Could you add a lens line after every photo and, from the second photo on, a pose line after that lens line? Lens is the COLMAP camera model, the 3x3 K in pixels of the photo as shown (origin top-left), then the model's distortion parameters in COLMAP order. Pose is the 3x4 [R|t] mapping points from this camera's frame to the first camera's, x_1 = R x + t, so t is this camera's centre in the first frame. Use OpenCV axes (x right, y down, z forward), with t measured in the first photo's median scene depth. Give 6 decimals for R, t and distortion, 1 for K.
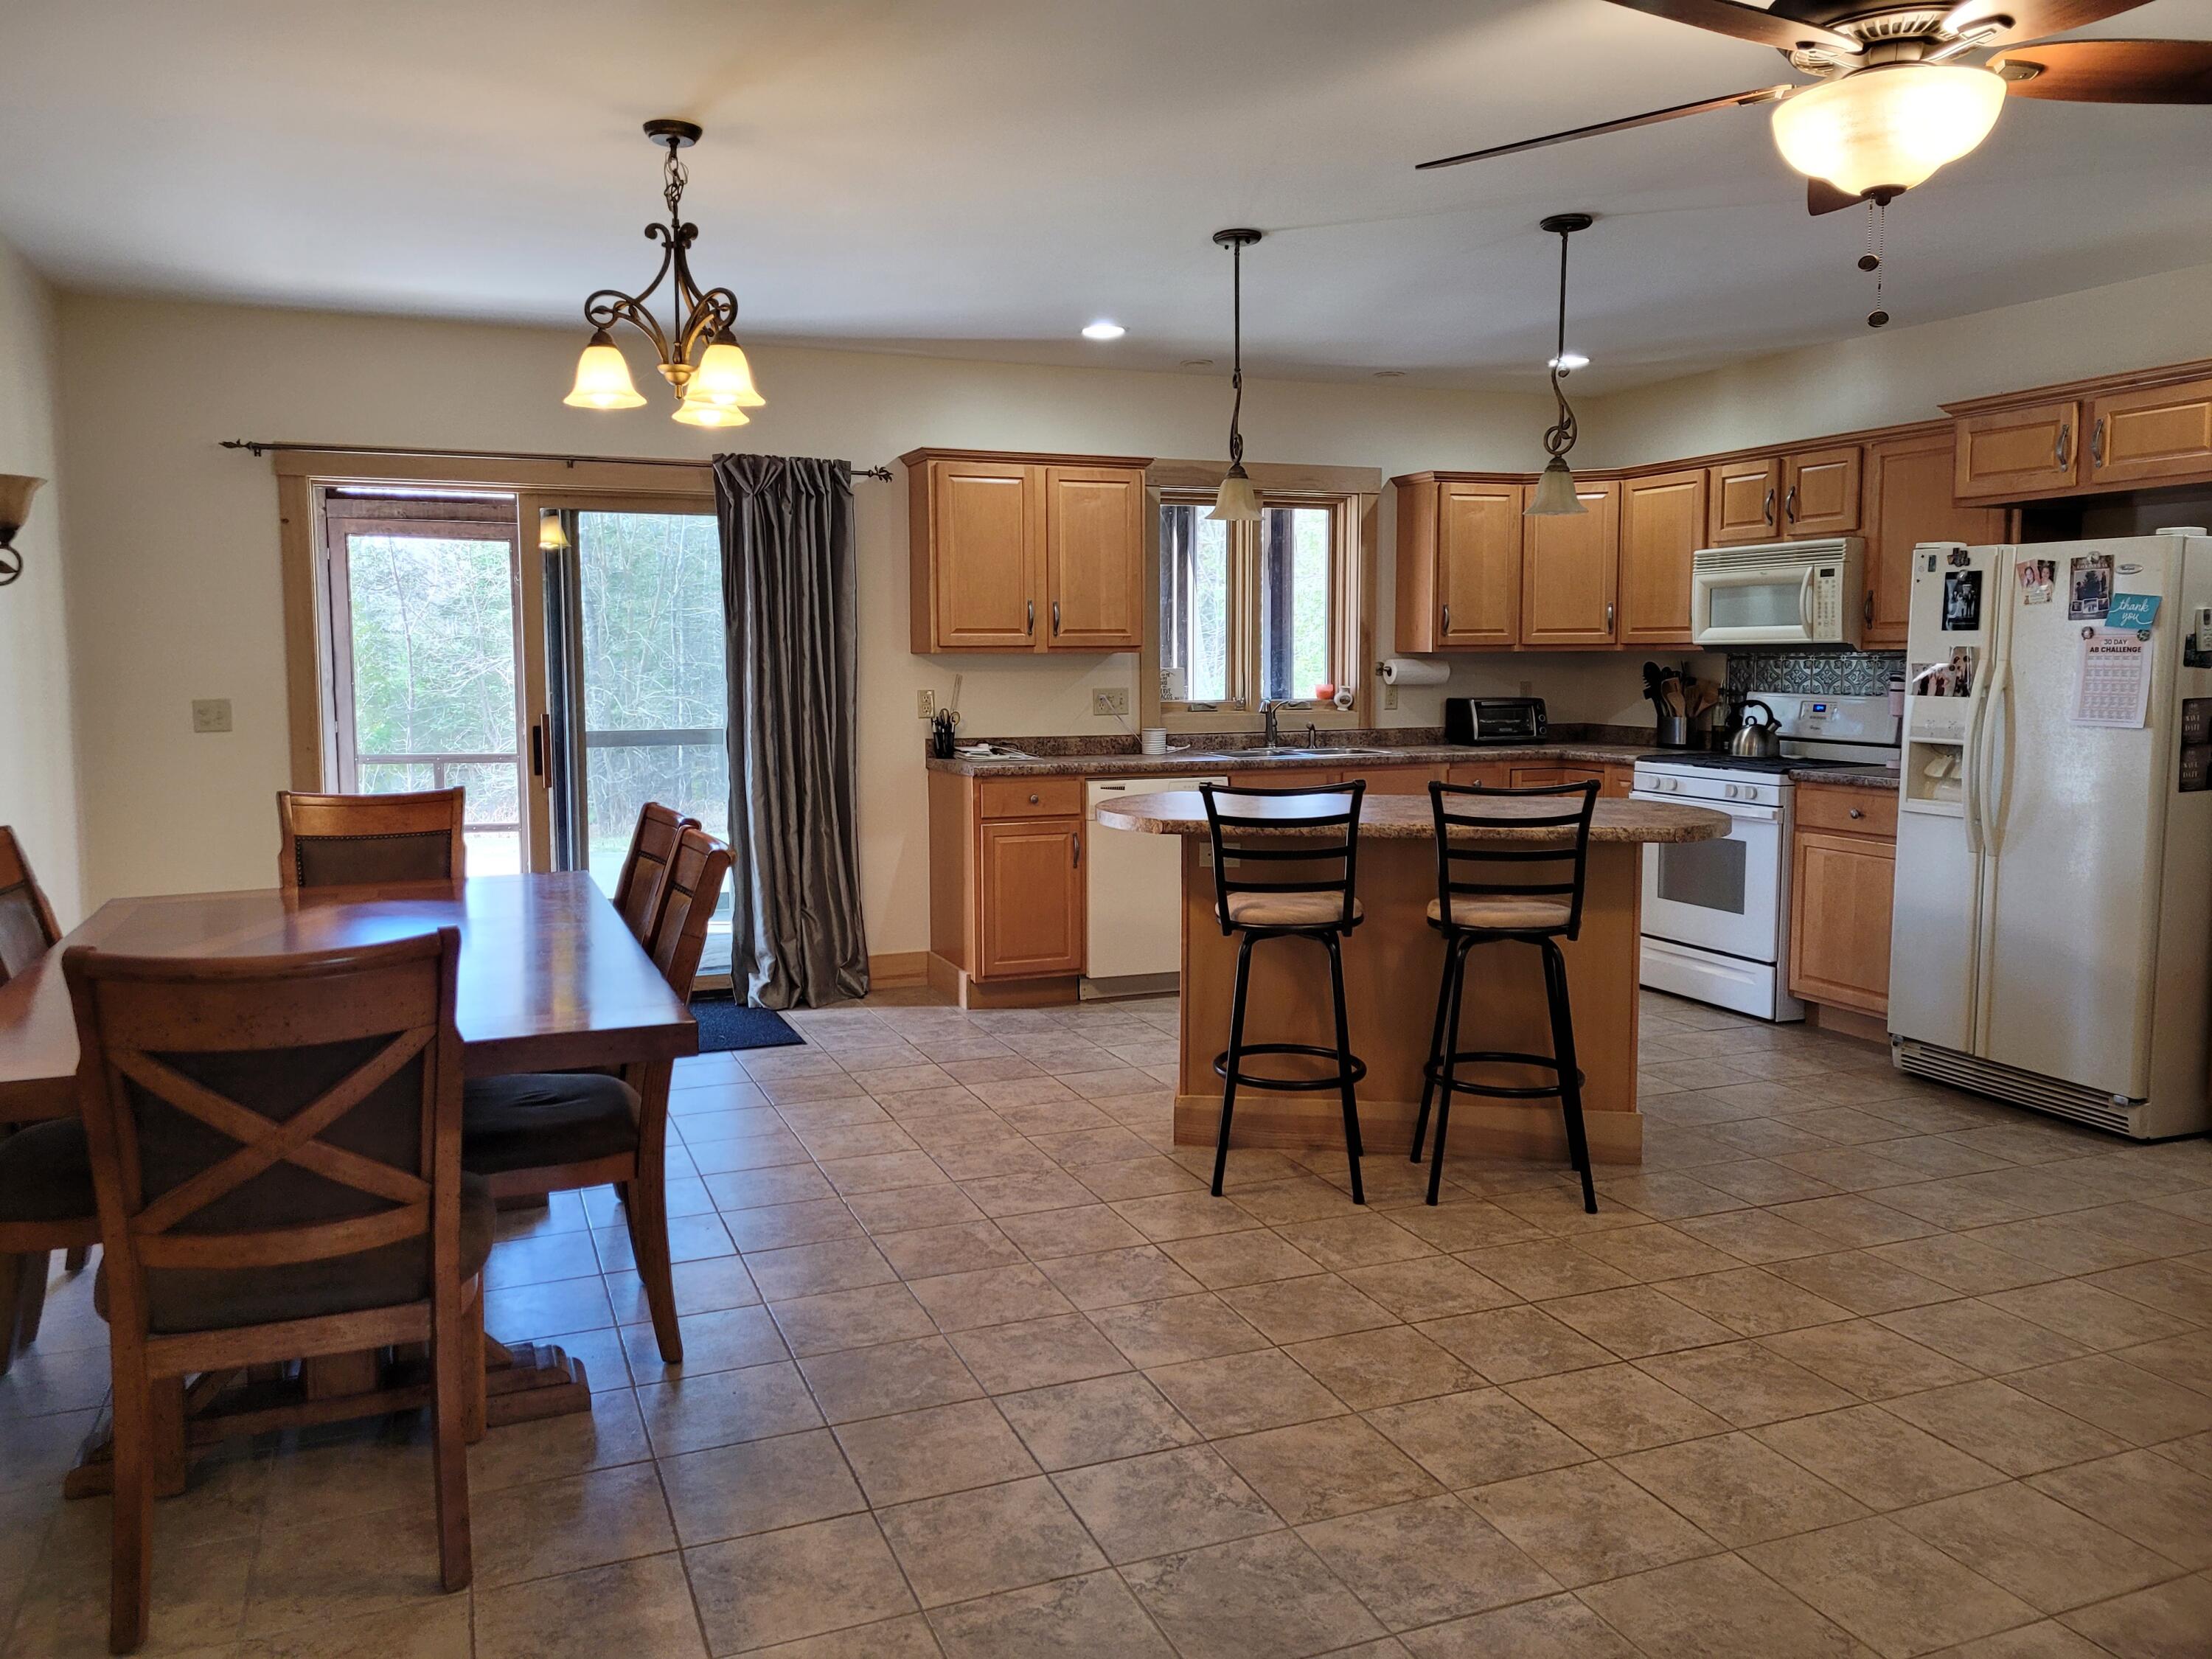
lens RADIAL K [[1638.9, 0, 1092.6], [0, 1638.9, 792.7], [0, 0, 1]] dist [0.067553, -0.054779]
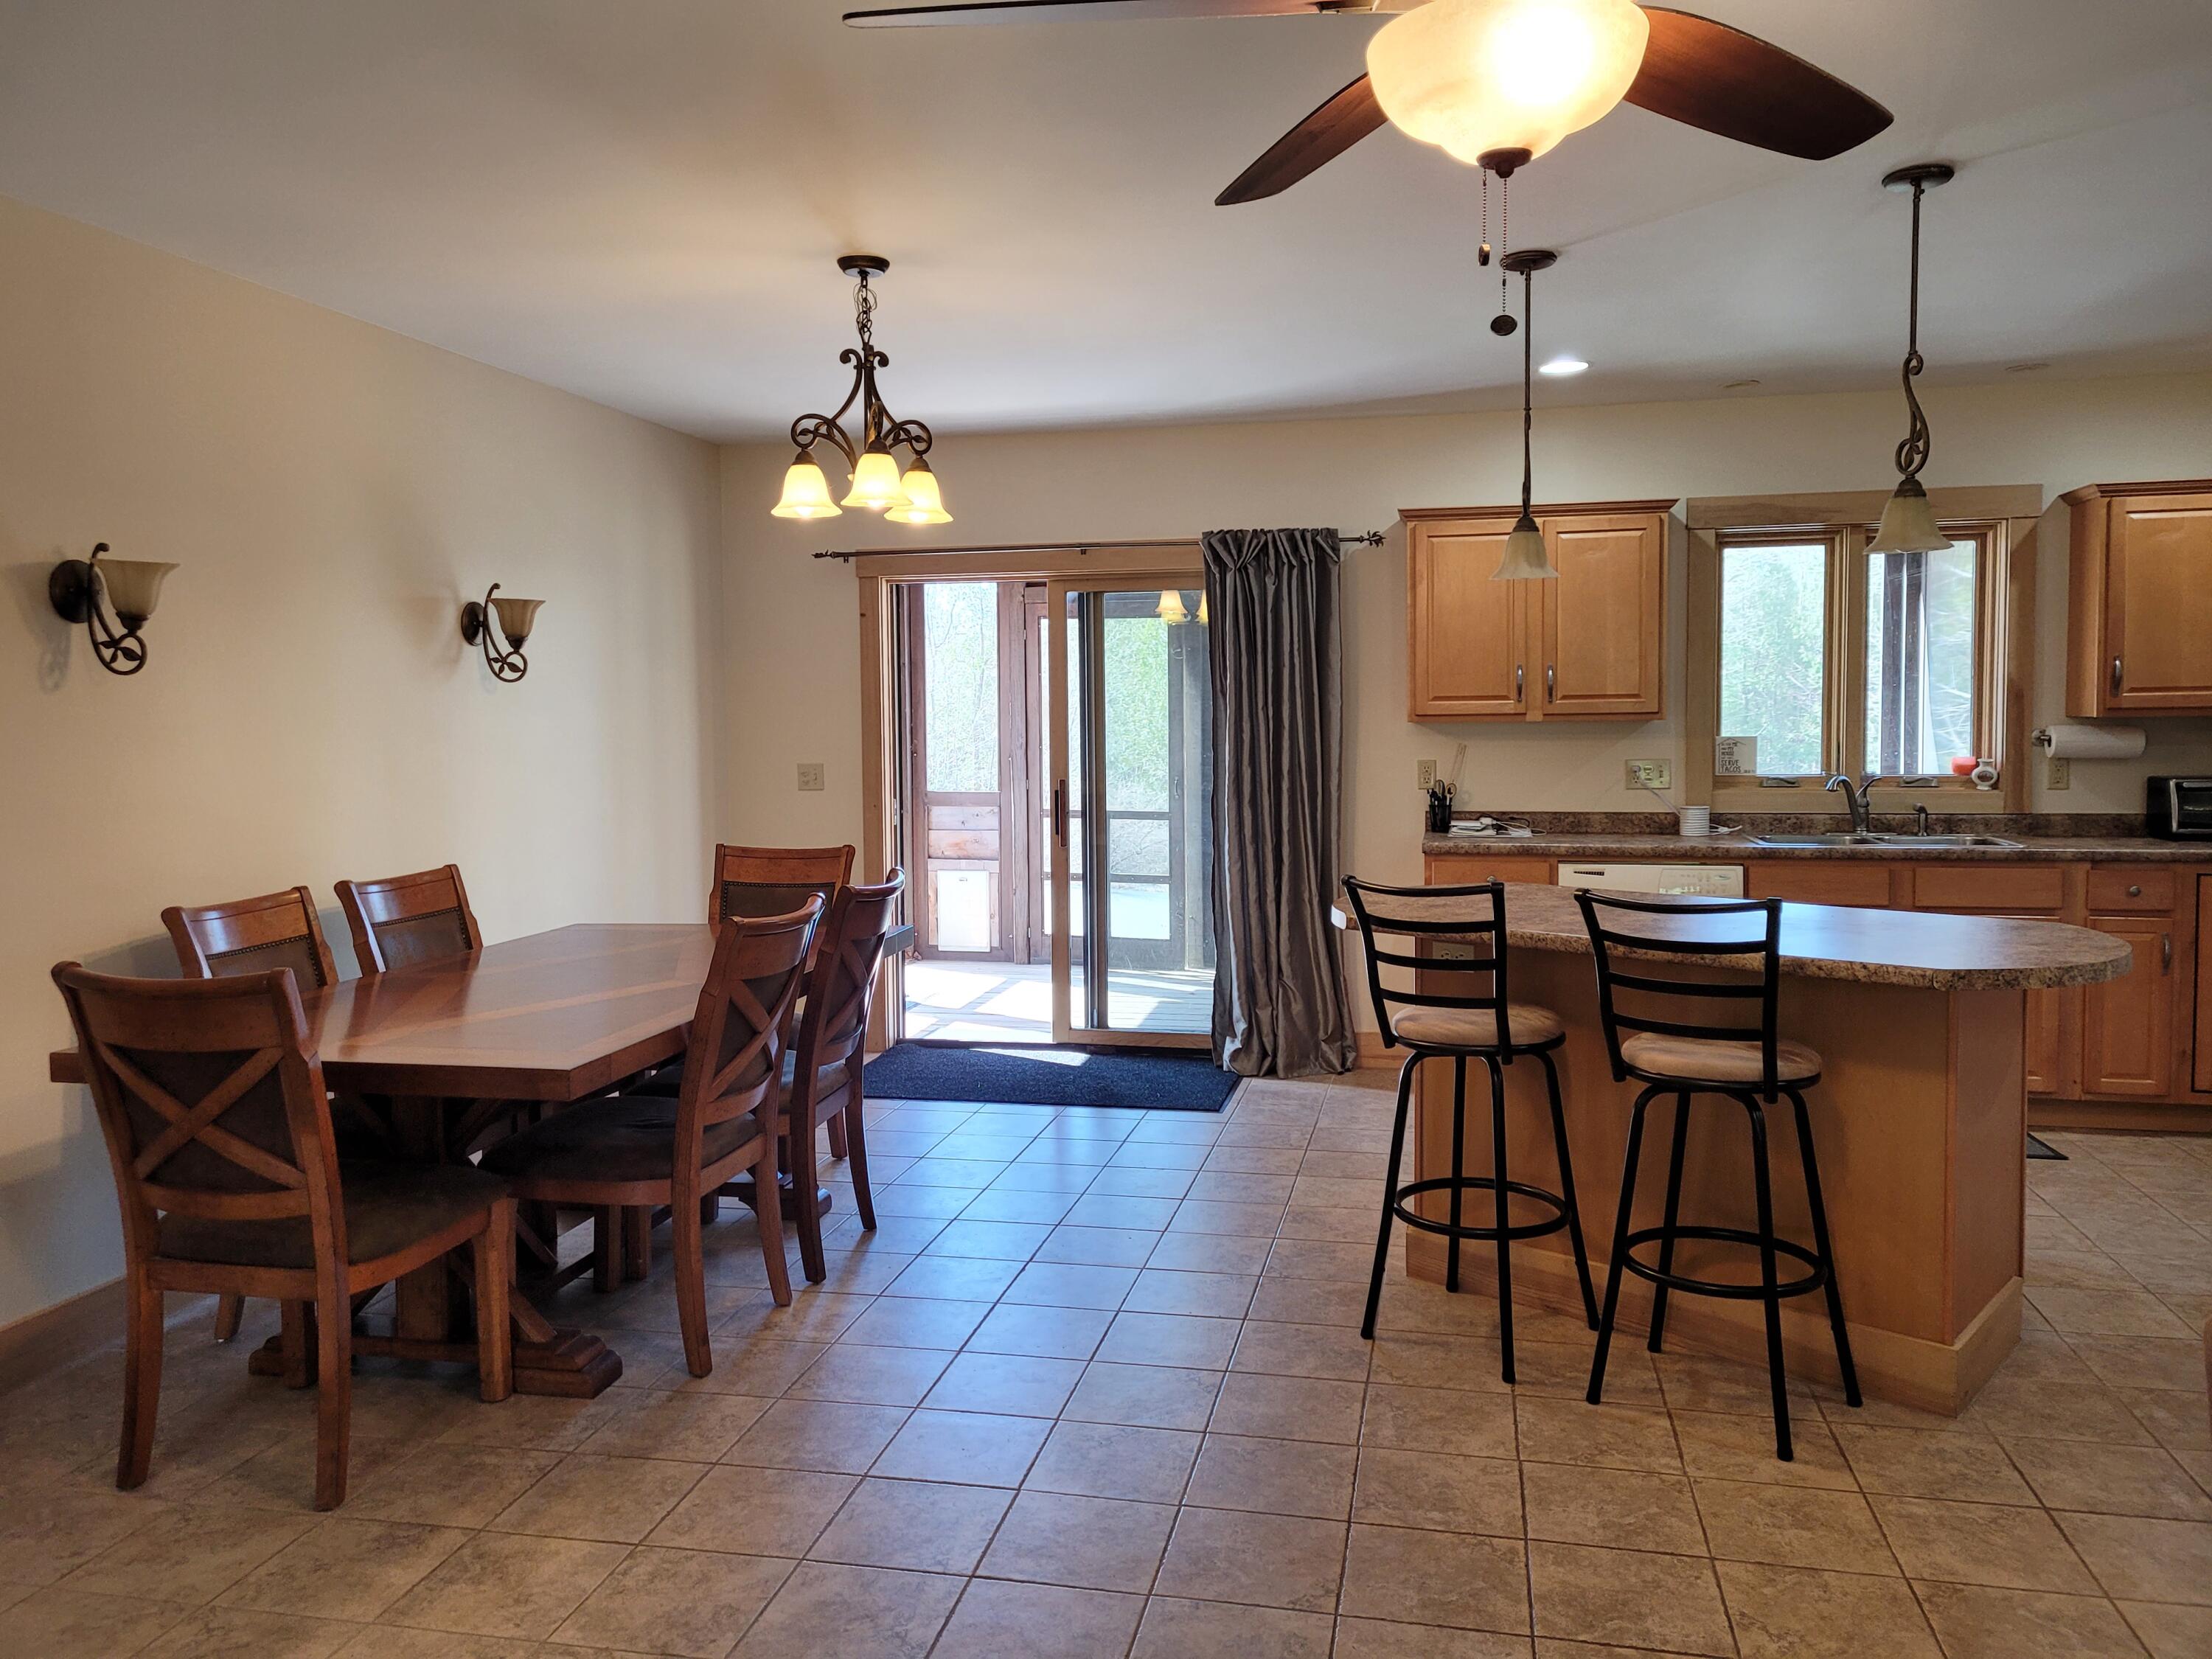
lens RADIAL K [[1646.2, 0, 1120.3], [0, 1646.2, 806.2], [0, 0, 1]] dist [0.067577, -0.055321]
pose [[0.833141, 0.027531, -0.552375, 0.397822], [-0.040305, 0.999127, -0.010993, -0.025402], [0.551590, 0.031422, 0.833523, 0.143839]]
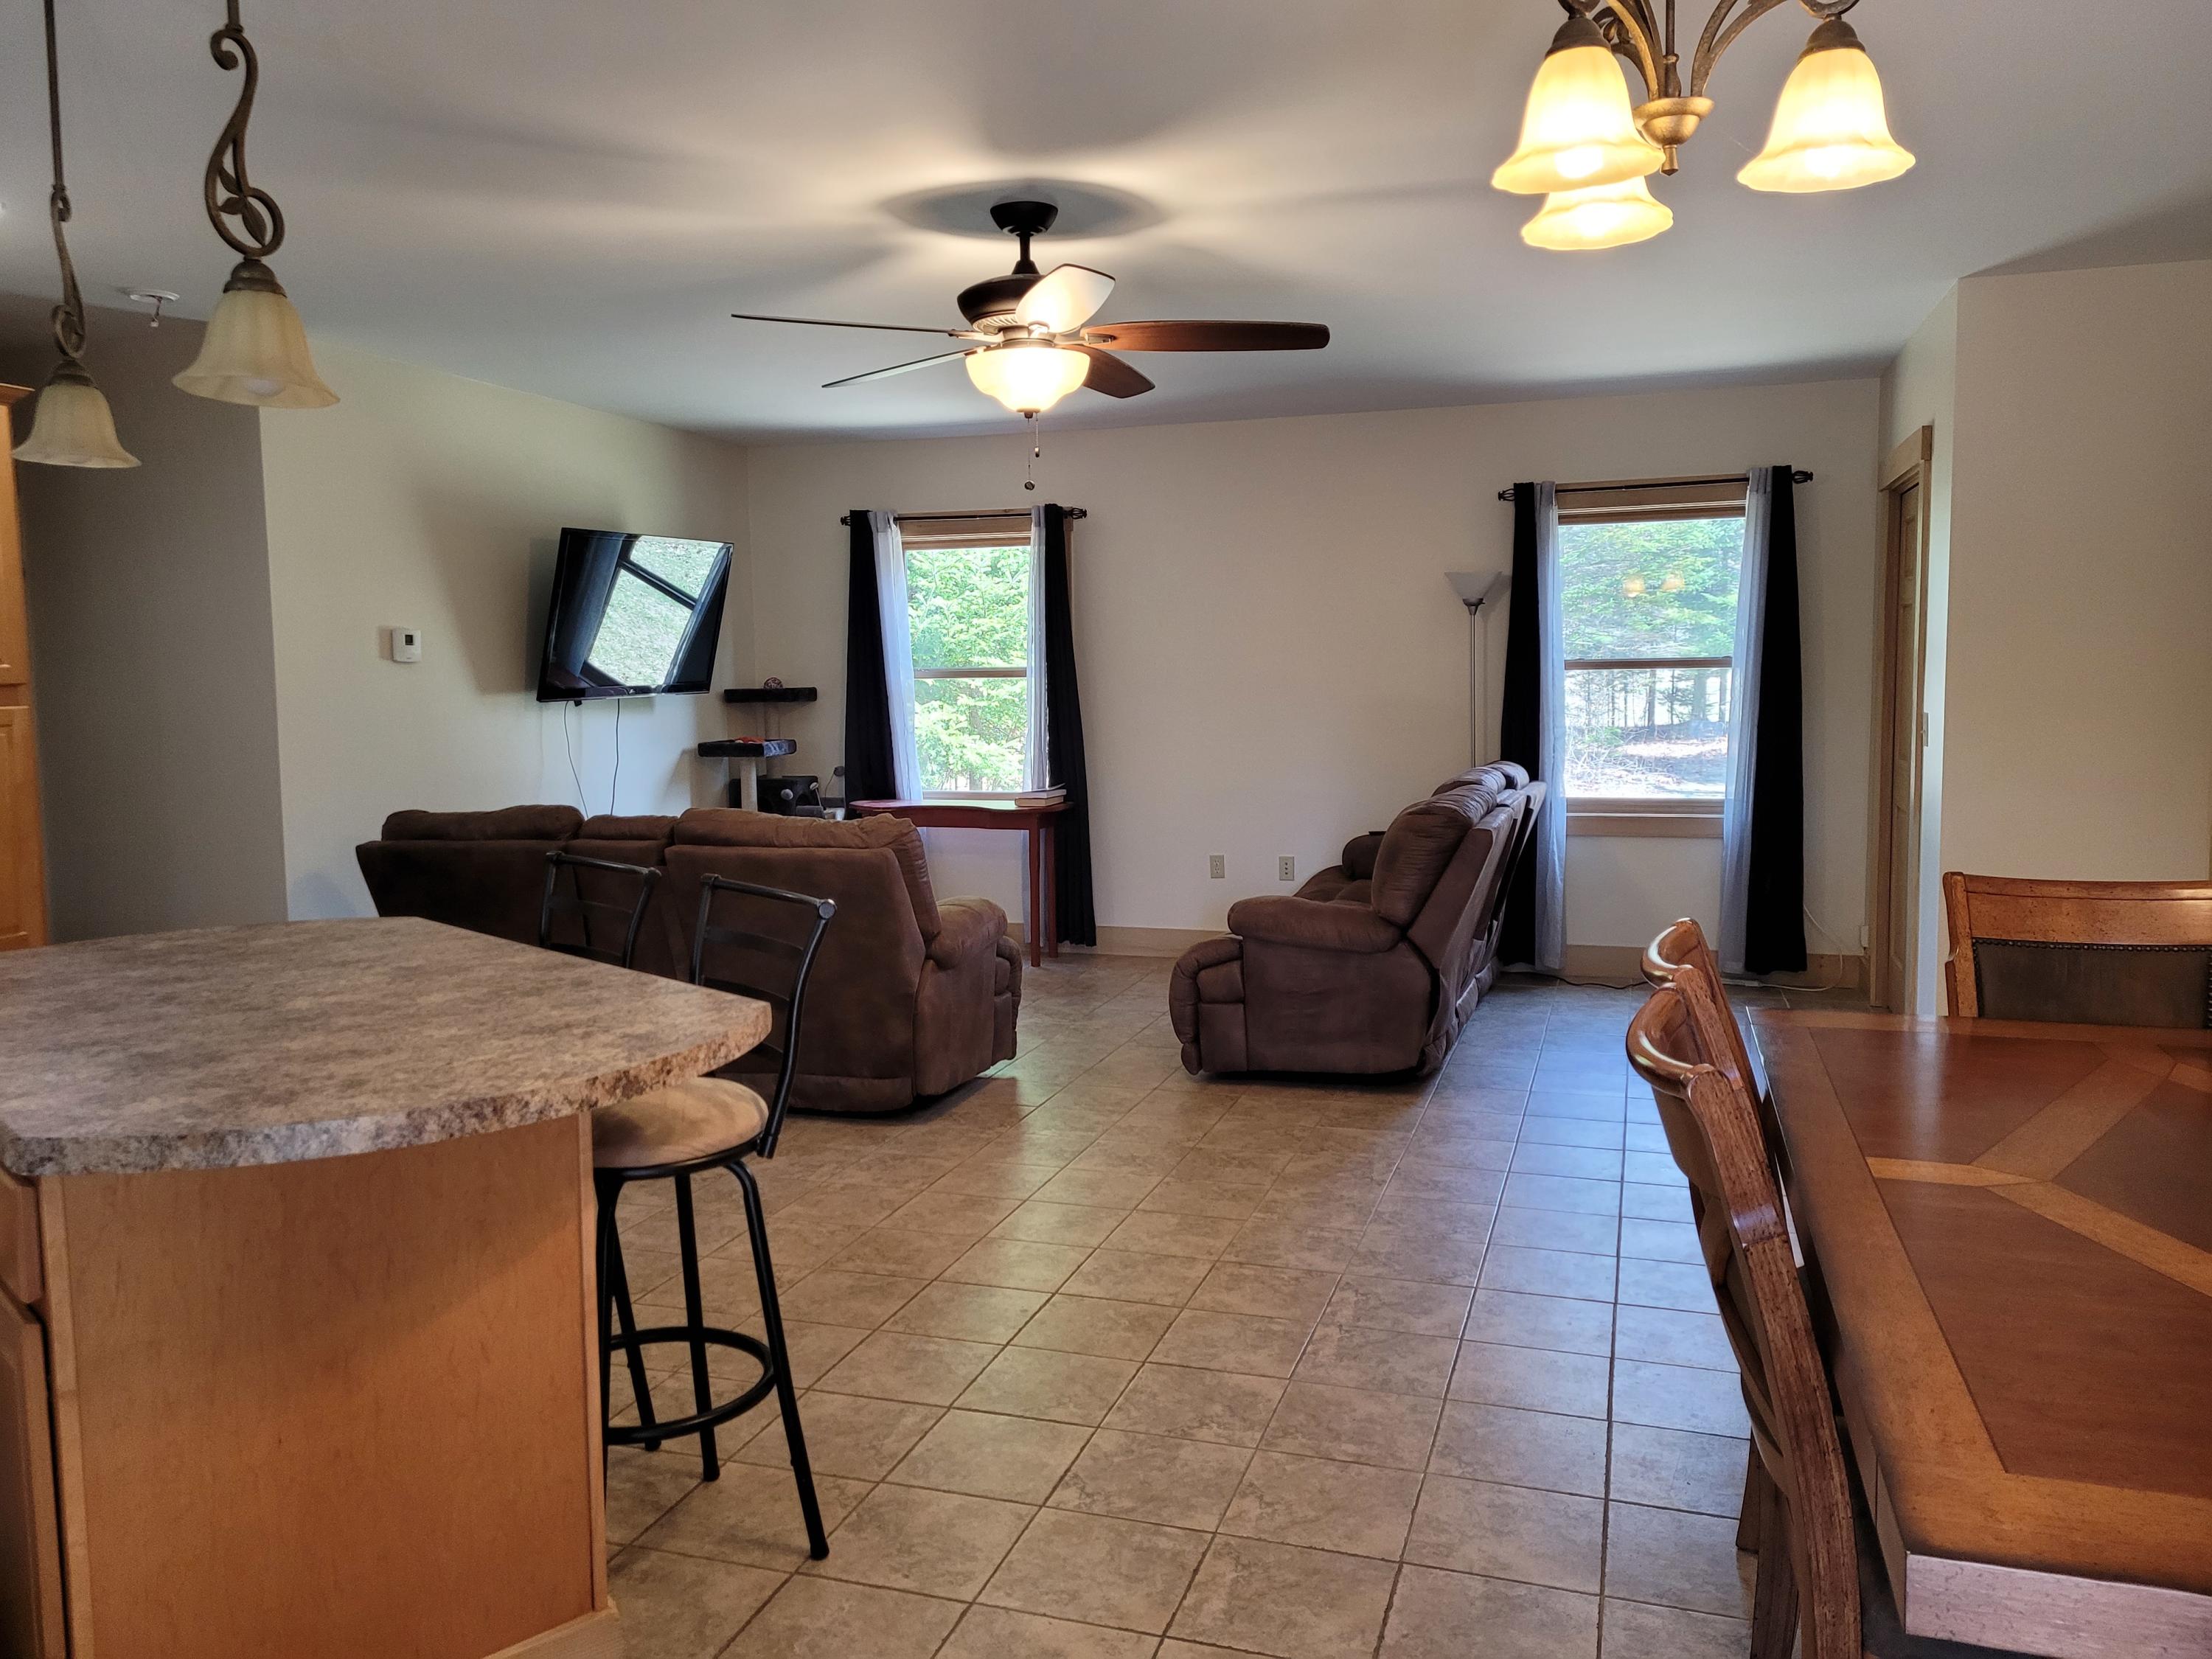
lens RADIAL K [[1650.4, 0, 1110.0], [0, 1650.4, 813.6], [0, 0, 1]] dist [0.070030, -0.062353]
pose [[-0.767596, -0.044561, 0.639383, -0.355275], [0.070282, 0.985712, 0.153073, -0.109614], [-0.637069, 0.162435, -0.753497, 1.195074]]
